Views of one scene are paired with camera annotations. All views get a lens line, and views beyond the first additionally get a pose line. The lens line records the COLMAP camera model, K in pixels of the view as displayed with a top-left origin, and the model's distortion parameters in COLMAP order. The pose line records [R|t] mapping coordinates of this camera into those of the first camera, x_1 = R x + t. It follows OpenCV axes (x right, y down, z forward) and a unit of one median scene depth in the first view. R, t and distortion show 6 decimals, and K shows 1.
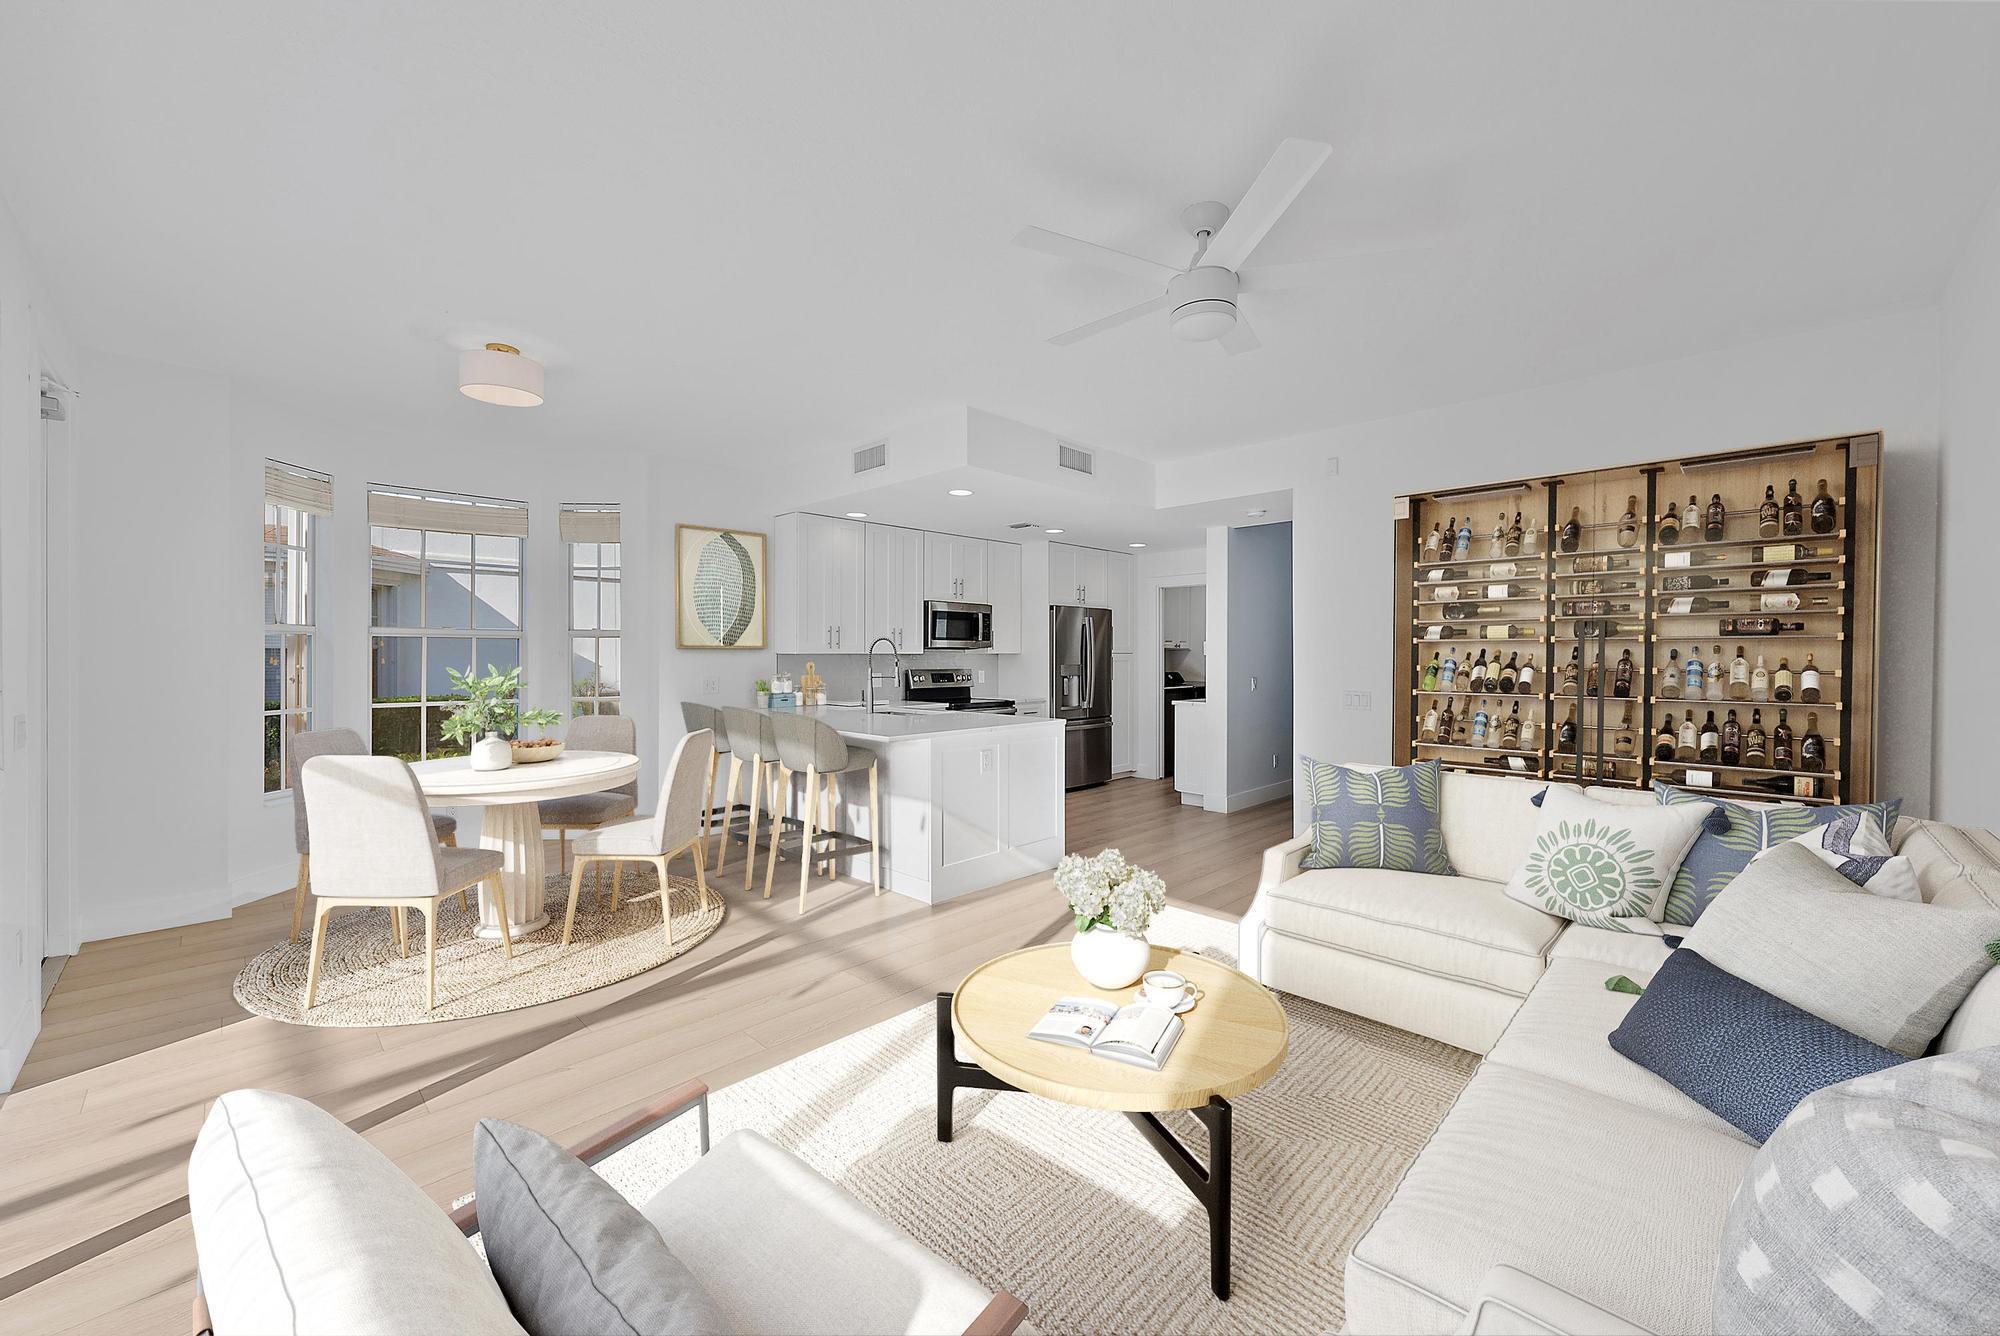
lens RADIAL K [[764.9, 0, 1000.0], [0, 764.9, 668.0], [0, 0, 1]] dist [0.000623, 0.000062]
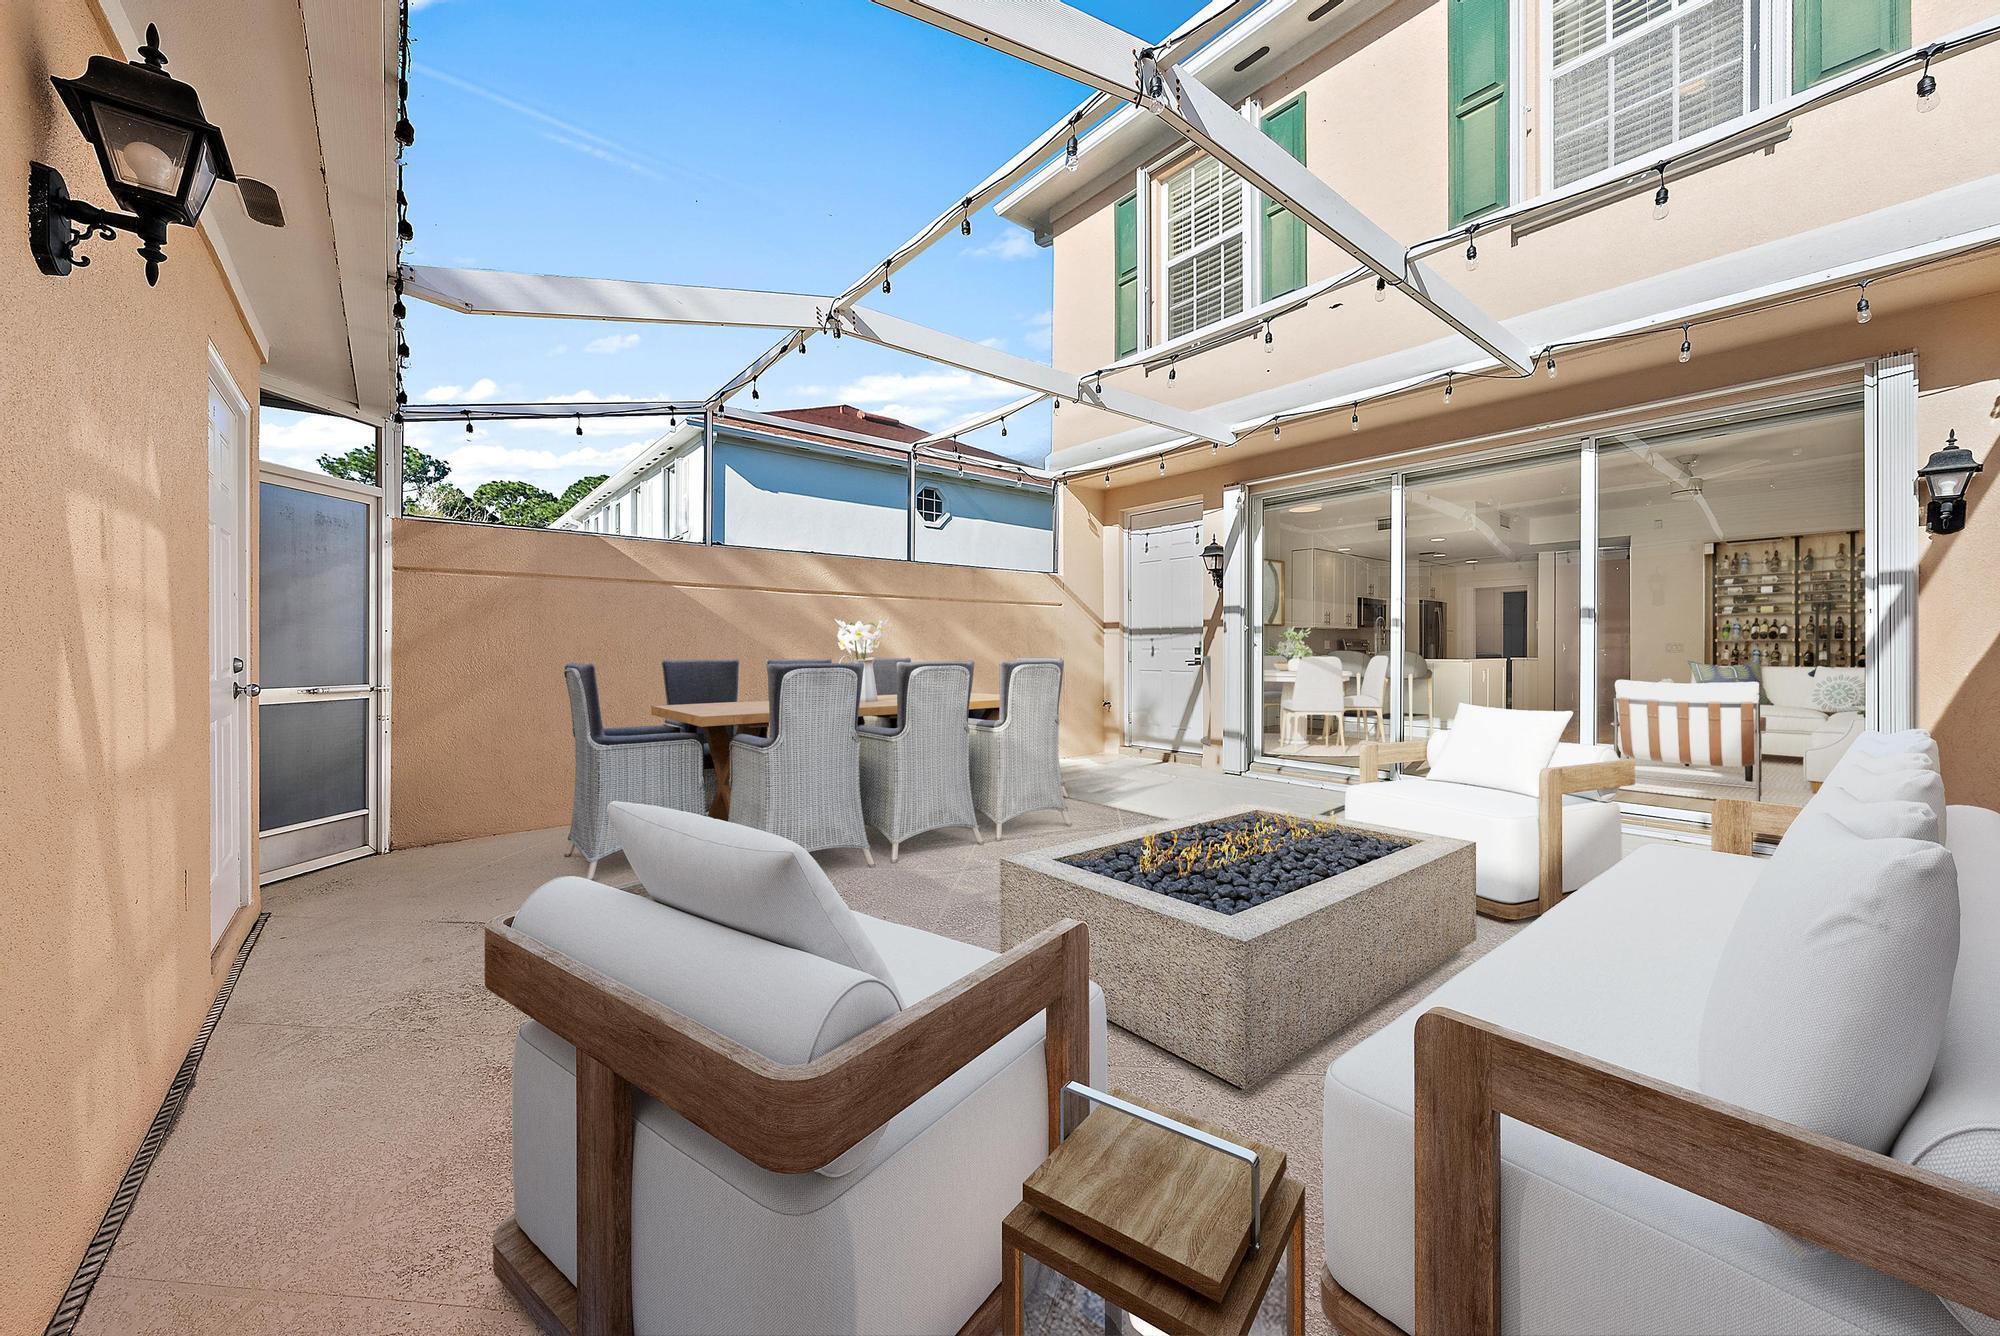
lens RADIAL K [[743.7, 0, 996.8], [0, 743.7, 656.7], [0, 0, 1]] dist [-0.001024, -0.000192]
pose [[0.993864, -0.003413, -0.110553, -1.173359], [0.002457, 0.999958, -0.008782, 0.091713], [0.110578, 0.008457, 0.993831, -1.196055]]
